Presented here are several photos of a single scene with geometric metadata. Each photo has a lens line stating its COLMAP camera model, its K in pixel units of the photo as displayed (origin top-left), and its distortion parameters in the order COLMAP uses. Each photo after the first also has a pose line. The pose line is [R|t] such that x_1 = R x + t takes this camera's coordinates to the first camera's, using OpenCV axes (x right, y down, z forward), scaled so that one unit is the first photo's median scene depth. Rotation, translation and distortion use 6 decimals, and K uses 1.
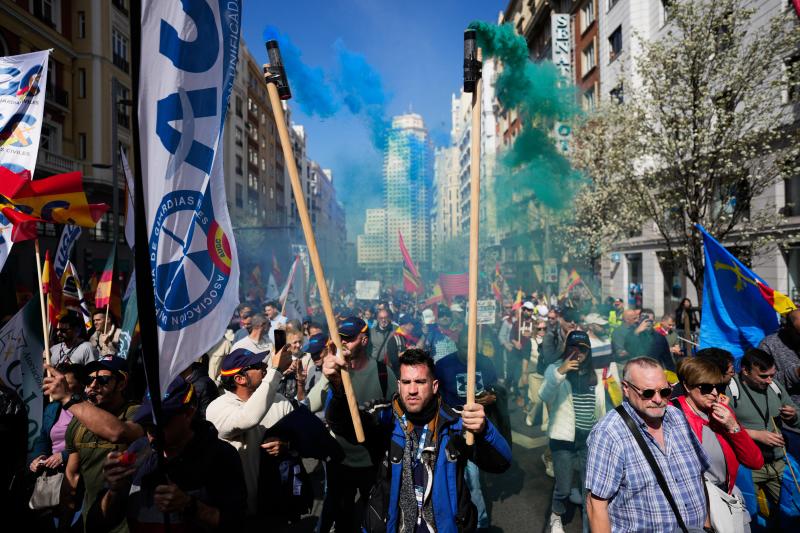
lens RADIAL K [[441.0, 0, 400.0], [0, 441.0, 266.5], [0, 0, 1]] dist [-0.002418, -0.000397]
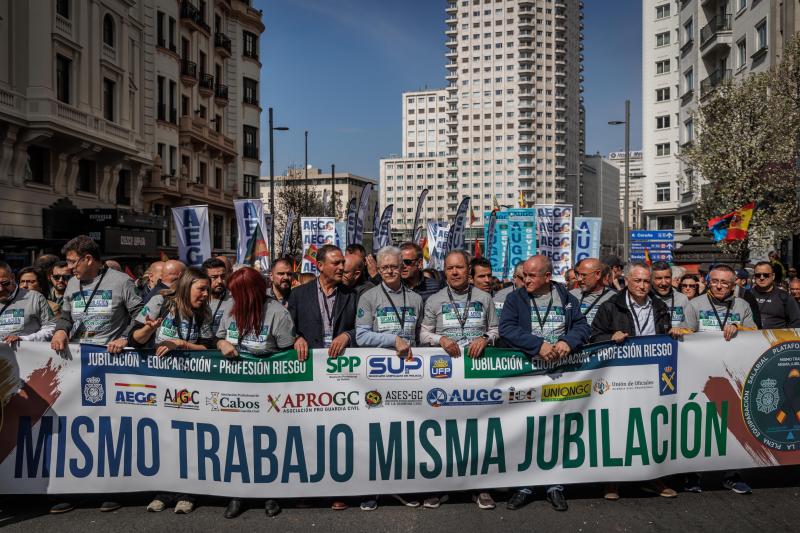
lens RADIAL K [[610.5, 0, 400.0], [0, 610.5, 266.5], [0, 0, 1]] dist [-0.006305, -0.004652]
pose [[0.991669, 0.009611, -0.128451, -0.007539], [-0.007618, 0.999843, 0.015996, 0.015799], [0.128584, -0.014884, 0.991587, 0.471802]]
